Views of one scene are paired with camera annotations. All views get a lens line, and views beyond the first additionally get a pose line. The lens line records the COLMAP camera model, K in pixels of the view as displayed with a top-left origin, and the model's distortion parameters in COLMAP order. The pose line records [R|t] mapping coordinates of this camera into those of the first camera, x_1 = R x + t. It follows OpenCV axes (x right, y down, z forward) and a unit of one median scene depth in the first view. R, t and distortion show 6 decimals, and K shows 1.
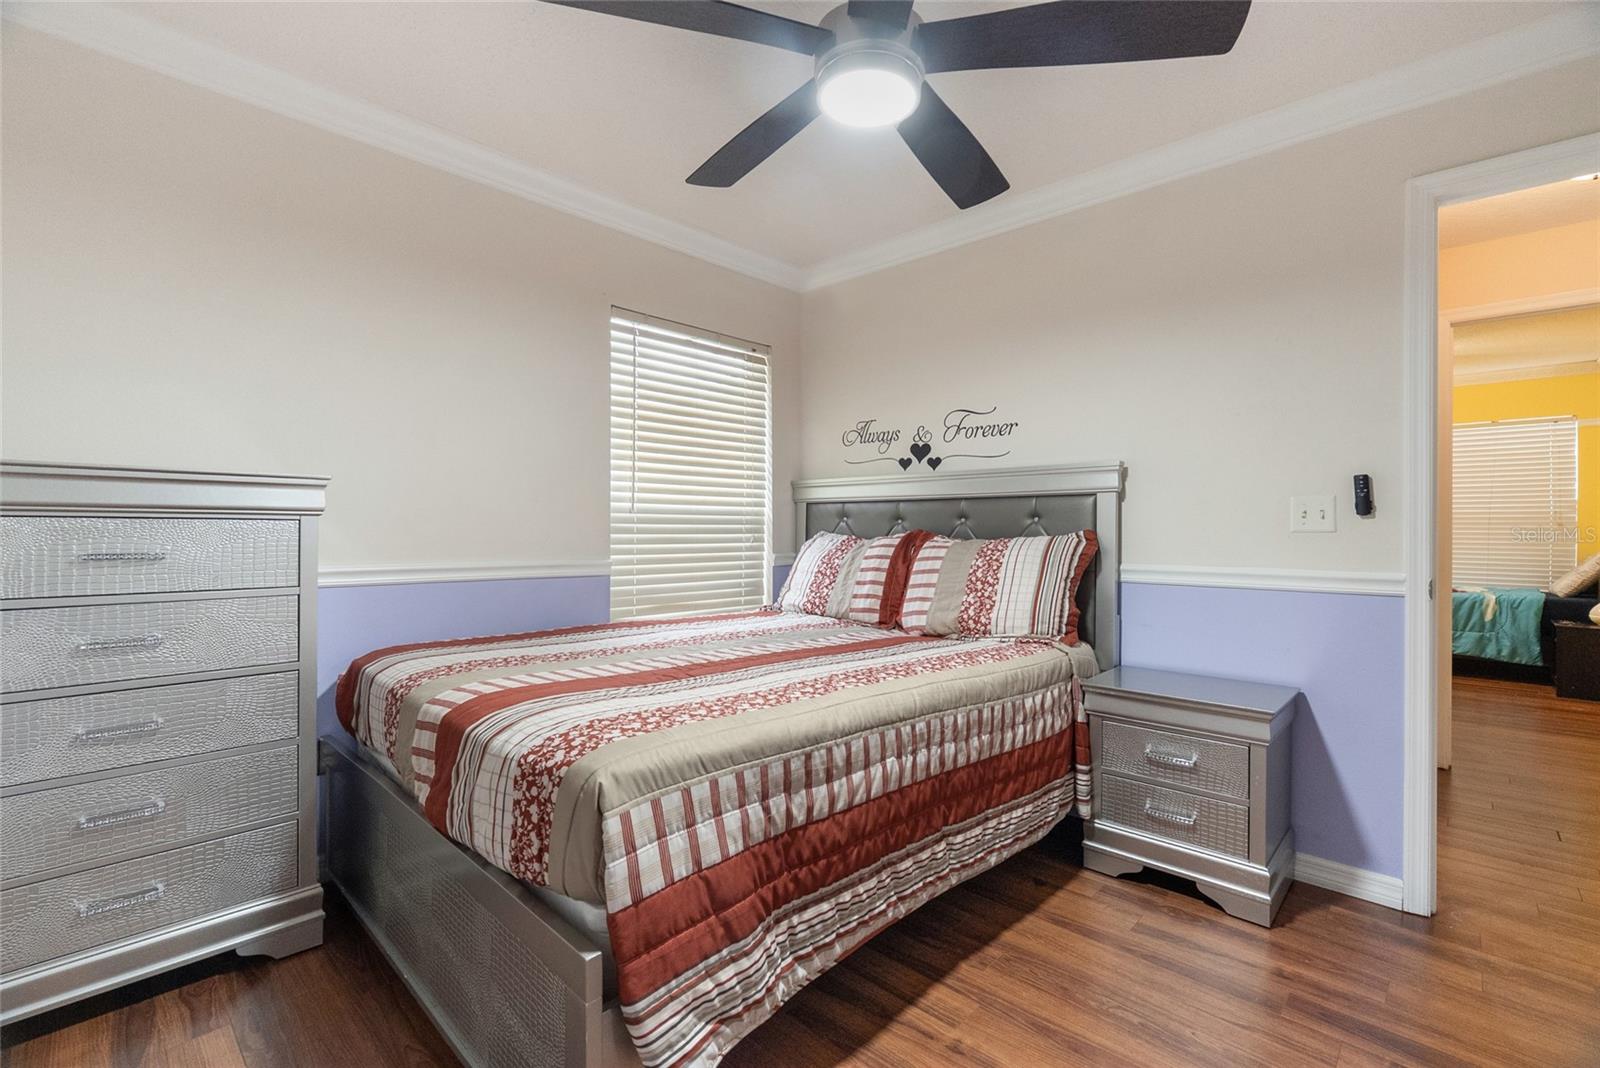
lens RADIAL K [[708.4, 0, 798.7], [0, 708.4, 528.0], [0, 0, 1]] dist [-0.013685, 0.002698]
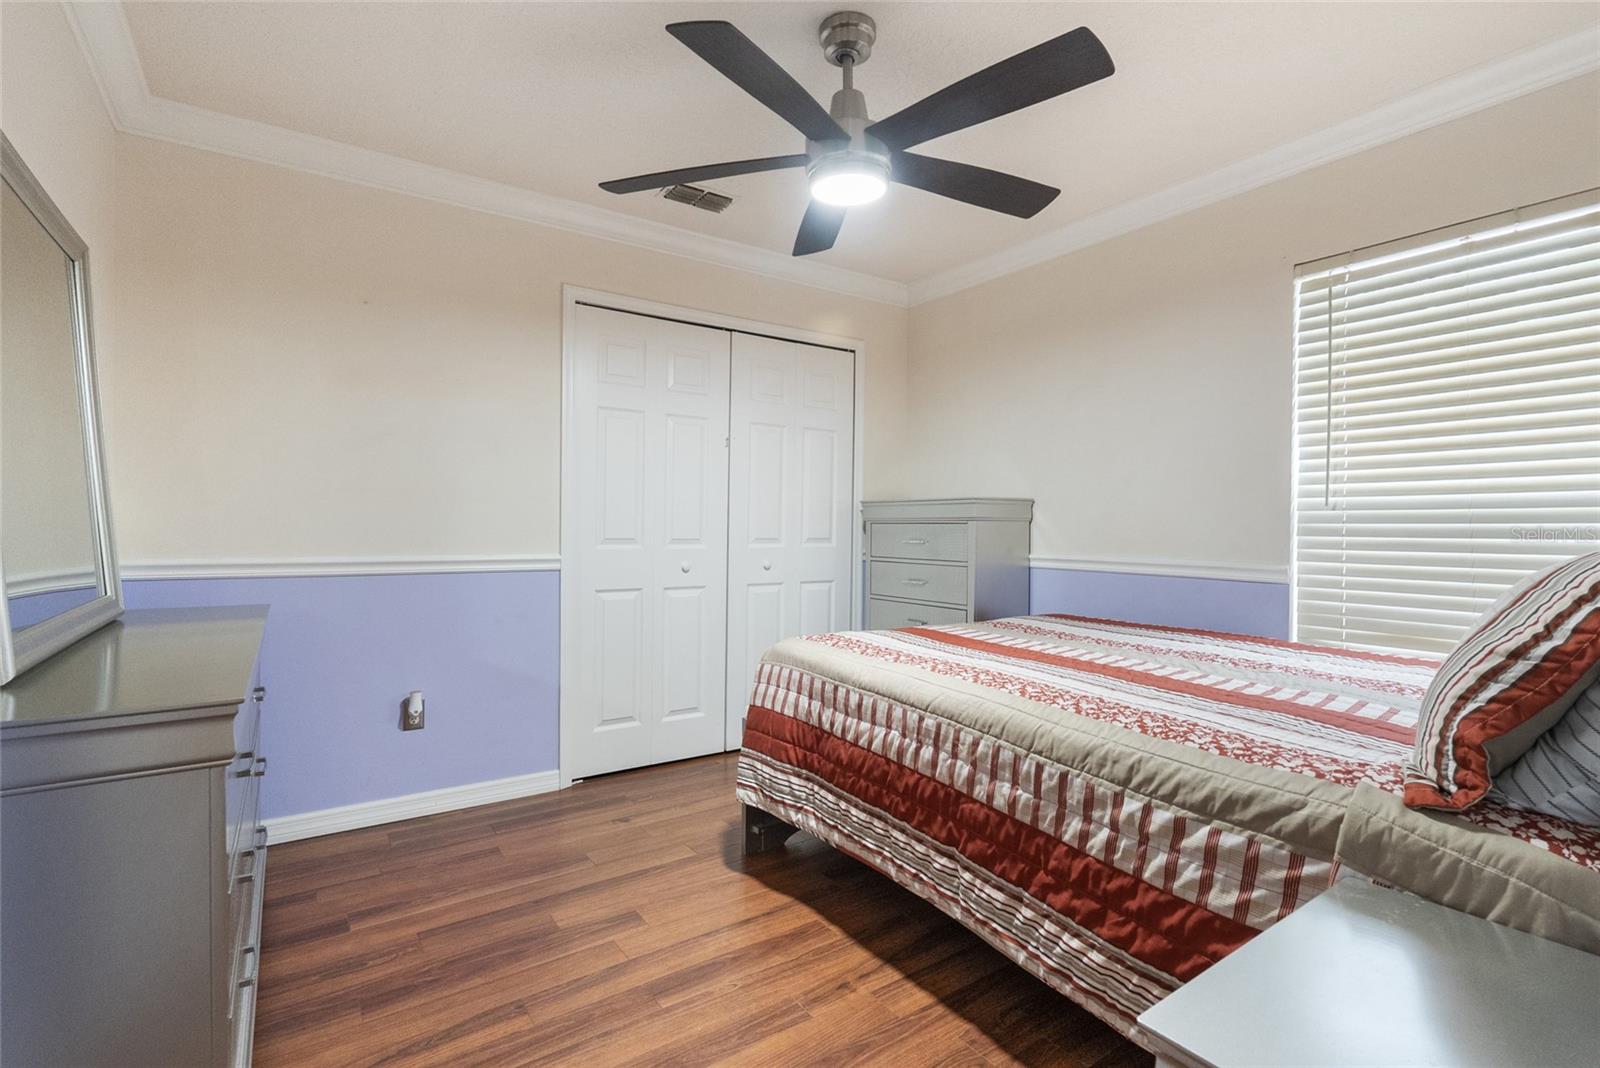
lens RADIAL K [[741.7, 0, 800.3], [0, 741.7, 531.8], [0, 0, 1]] dist [0.000757, 0.000083]
pose [[-0.197669, 0.000116, -0.980269, 1.306669], [-0.005397, 0.999985, 0.001206, 0.010627], [0.980254, 0.005529, -0.197666, 1.083609]]
